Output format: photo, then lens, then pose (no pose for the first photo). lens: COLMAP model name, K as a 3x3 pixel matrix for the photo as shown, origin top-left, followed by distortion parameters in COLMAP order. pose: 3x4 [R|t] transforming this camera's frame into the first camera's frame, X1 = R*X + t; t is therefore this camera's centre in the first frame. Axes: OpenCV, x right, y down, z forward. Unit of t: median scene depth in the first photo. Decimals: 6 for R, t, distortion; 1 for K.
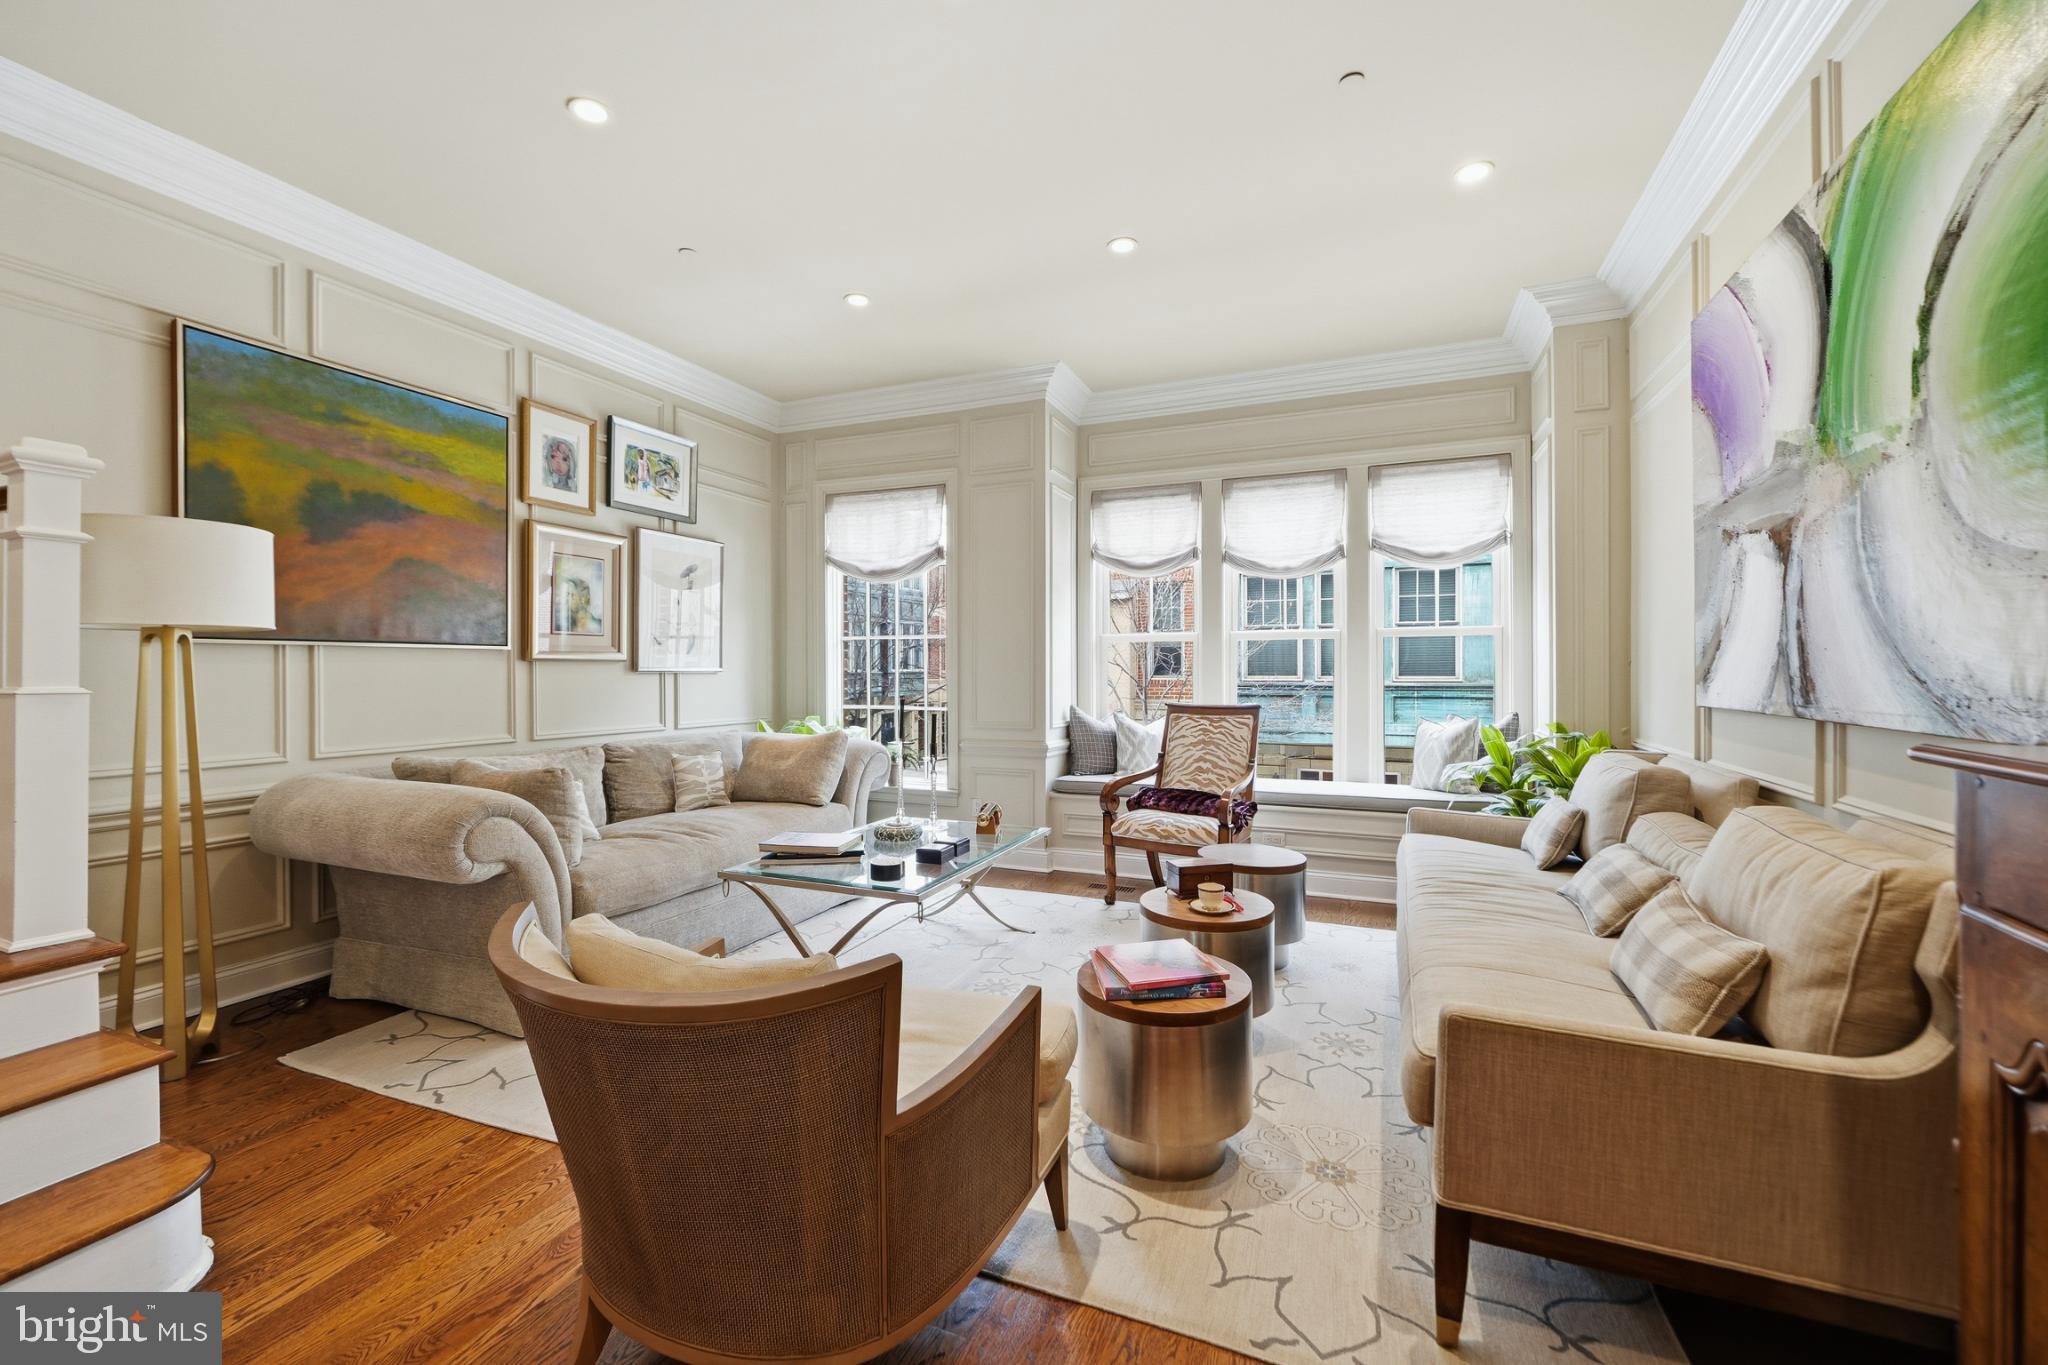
lens RADIAL K [[840.5, 0, 1021.0], [0, 840.5, 673.9], [0, 0, 1]] dist [0.000443, -0.000113]
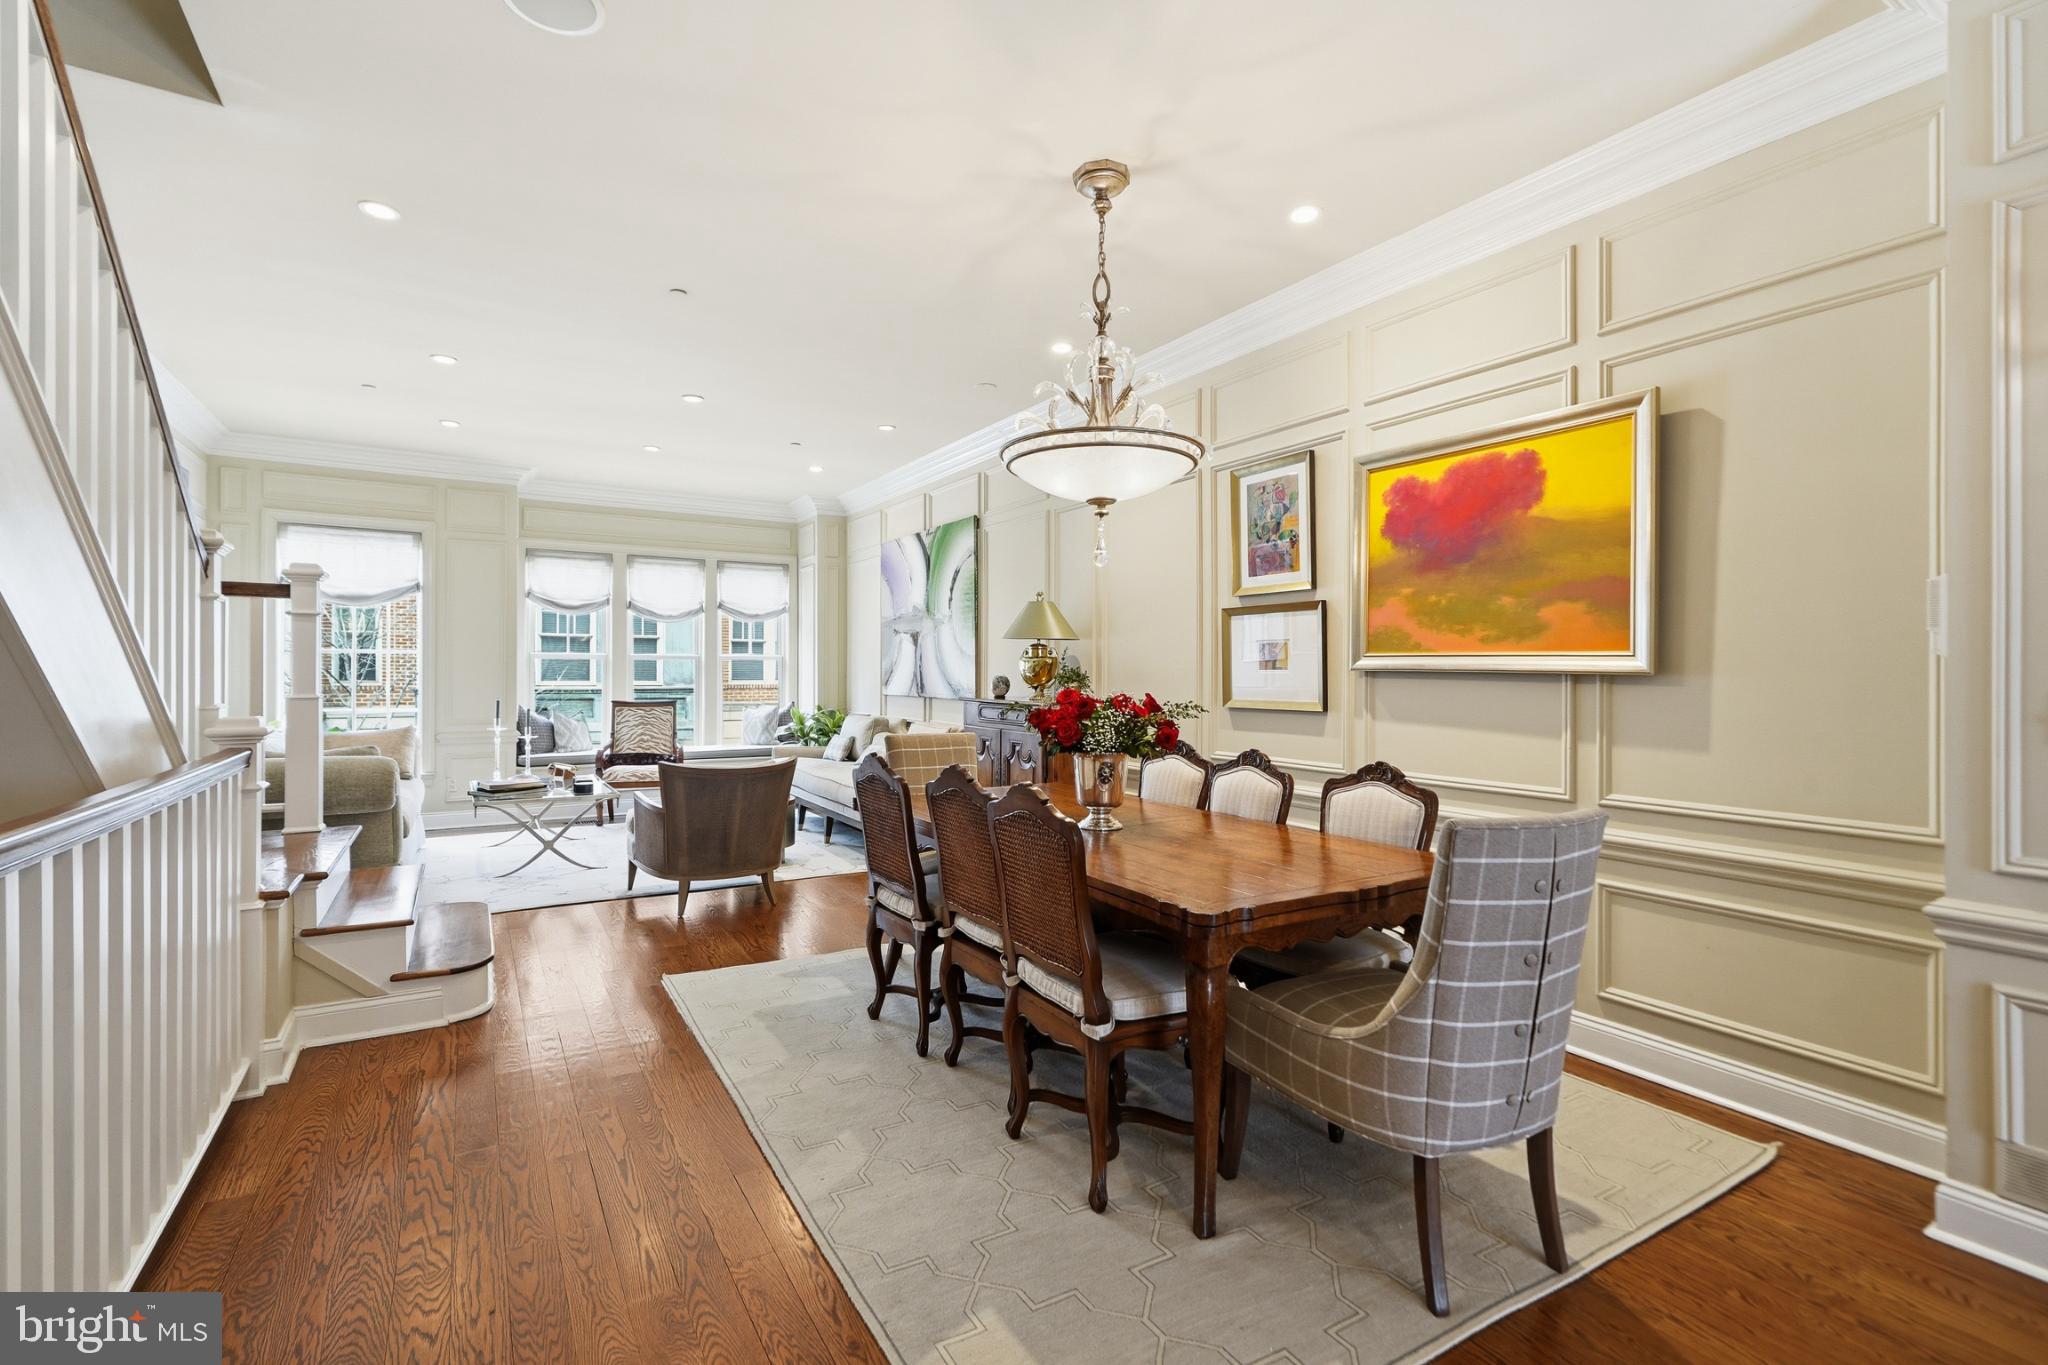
lens RADIAL K [[919.4, 0, 1018.4], [0, 919.4, 677.6], [0, 0, 1]] dist [0.000128, 0.000016]
pose [[0.581858, 0.000787, 0.813290, -0.795722], [-0.001477, 0.999999, 0.000089, -0.009824], [-0.813289, -0.001253, 0.581858, -0.622142]]
